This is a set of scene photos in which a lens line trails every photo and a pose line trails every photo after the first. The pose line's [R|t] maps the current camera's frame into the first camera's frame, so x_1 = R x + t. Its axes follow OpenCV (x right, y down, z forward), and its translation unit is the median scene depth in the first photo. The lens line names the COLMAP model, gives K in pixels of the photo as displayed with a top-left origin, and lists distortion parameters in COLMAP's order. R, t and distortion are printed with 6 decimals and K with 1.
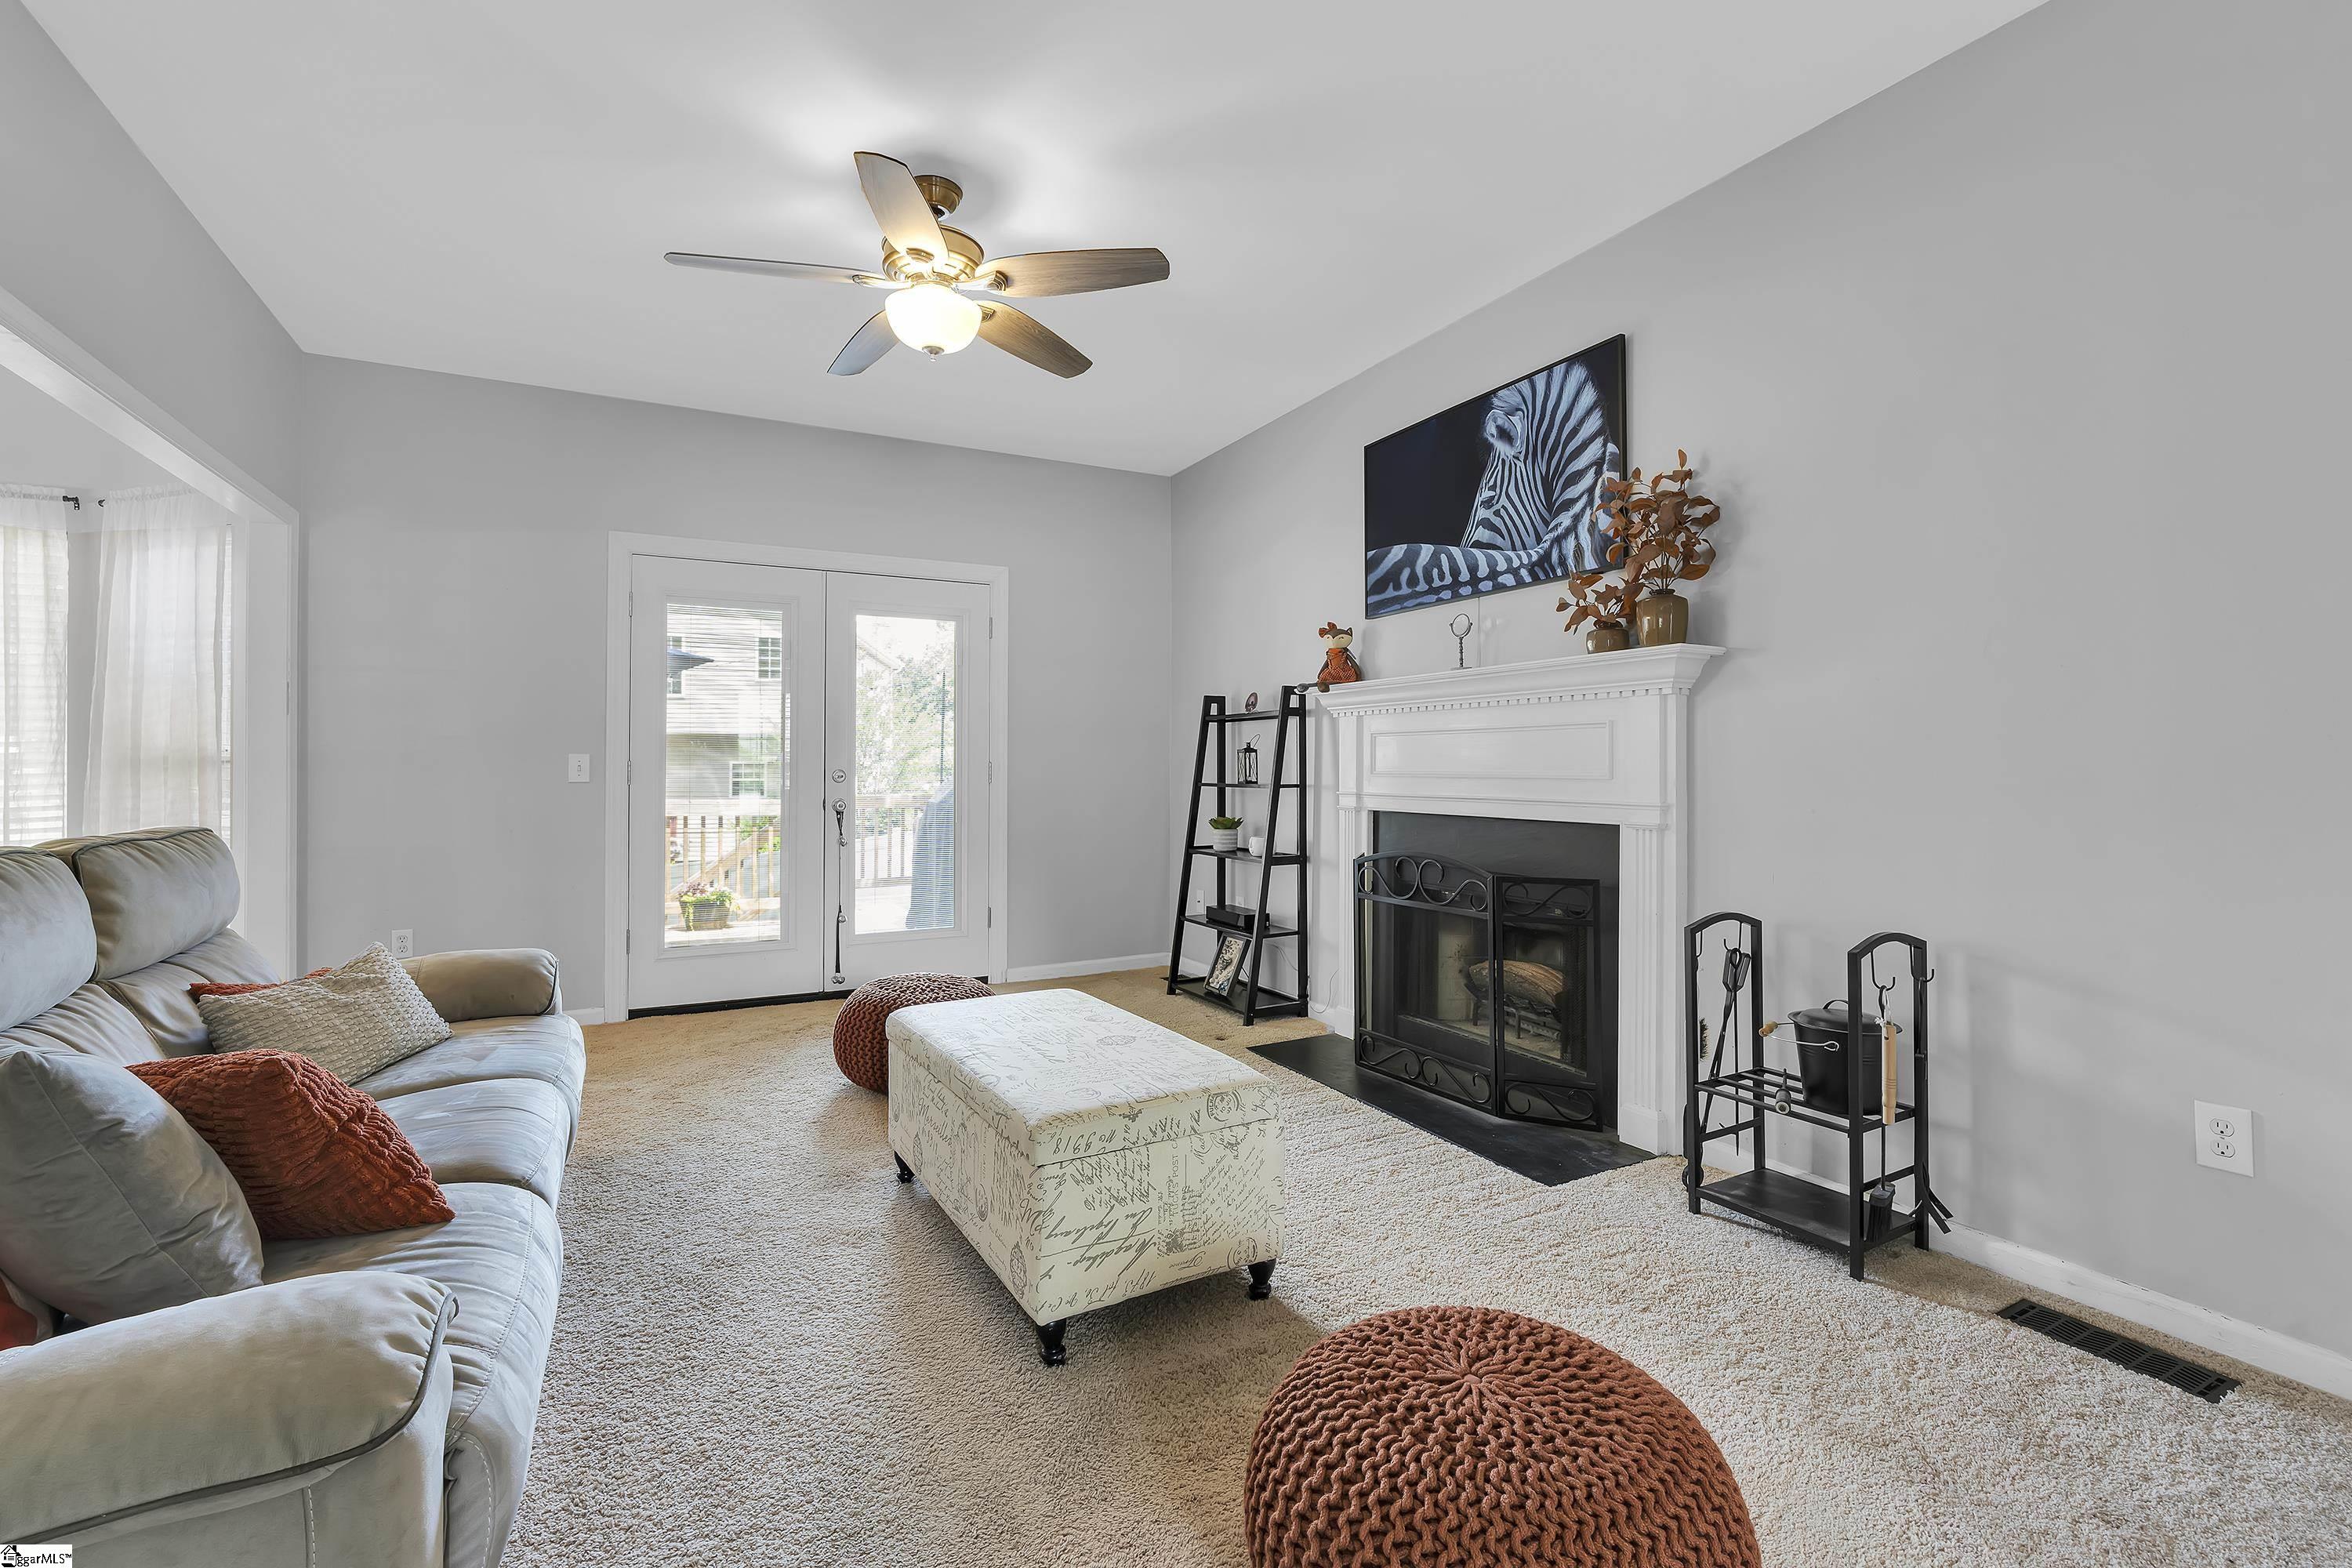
lens RADIAL K [[1041.7, 0, 1181.8], [0, 1041.7, 774.5], [0, 0, 1]] dist [0.001885, -0.000360]
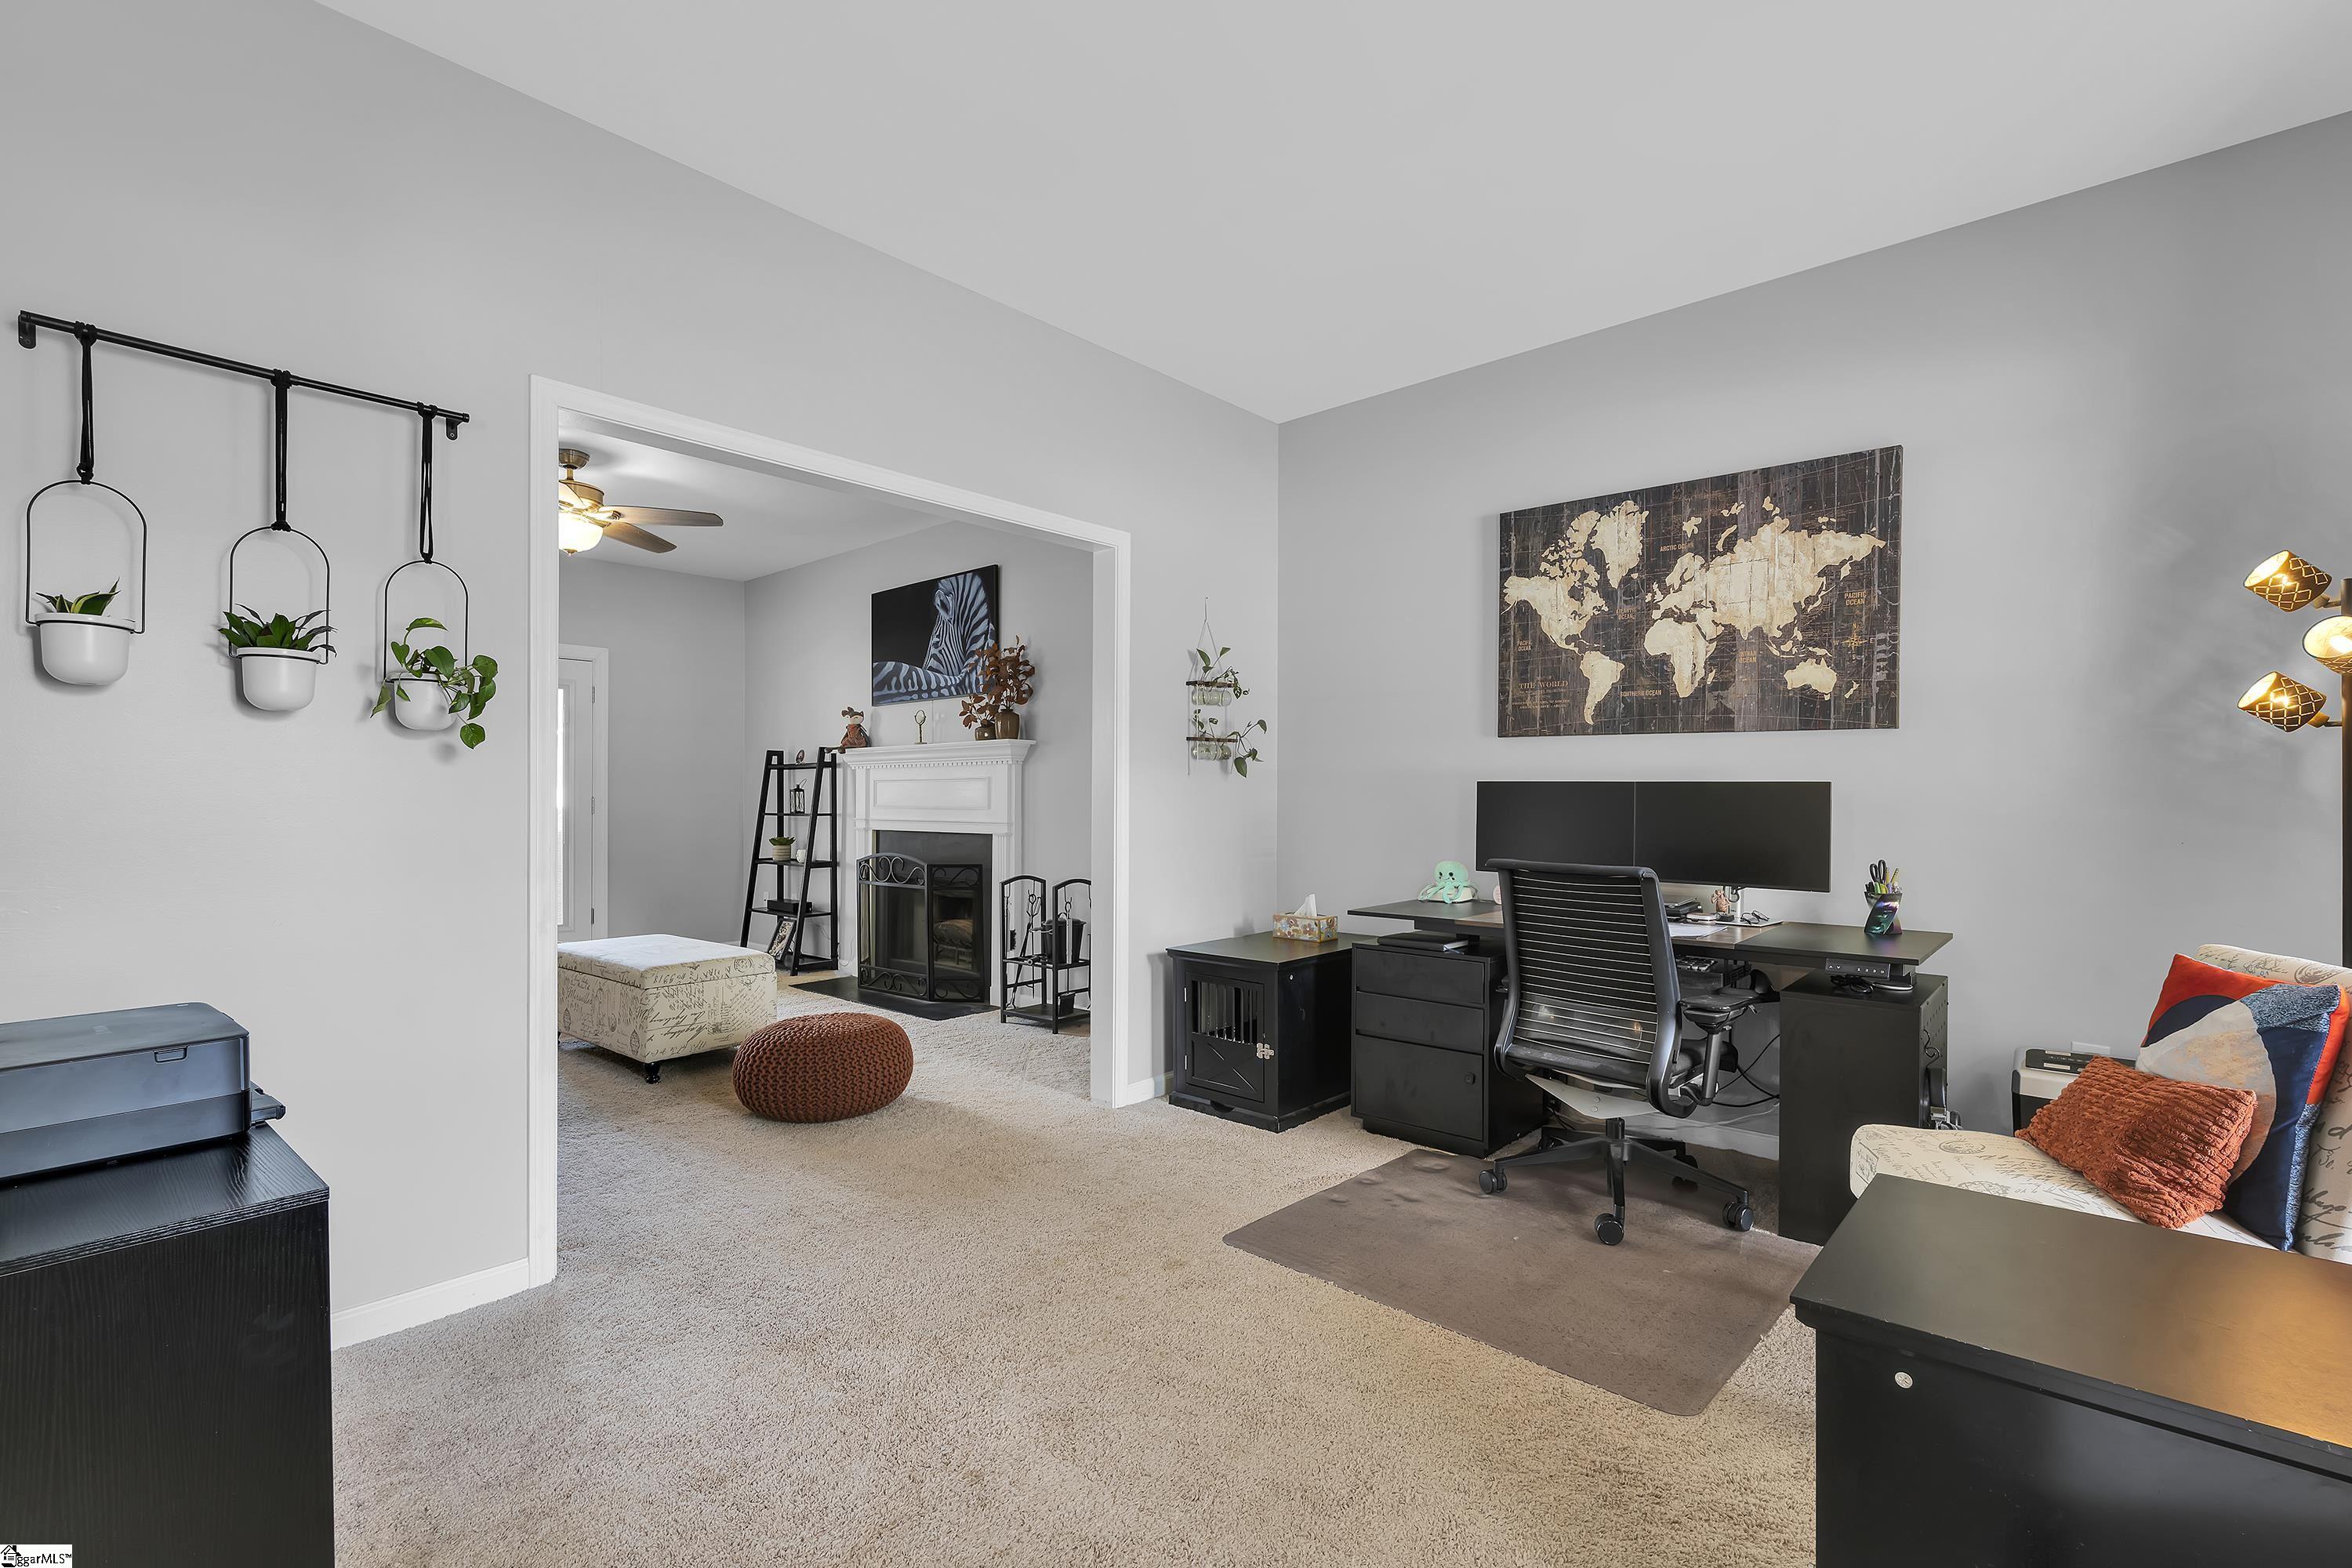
lens RADIAL K [[1041.7, 0, 1164.5], [0, 1041.7, 800.5], [0, 0, 1]] dist [0.001885, -0.000360]
pose [[0.940725, 0.000024, 0.339170, 0.070611], [0.002216, 0.999978, -0.006216, 0.001515], [-0.339163, 0.006599, 0.940704, -0.702127]]
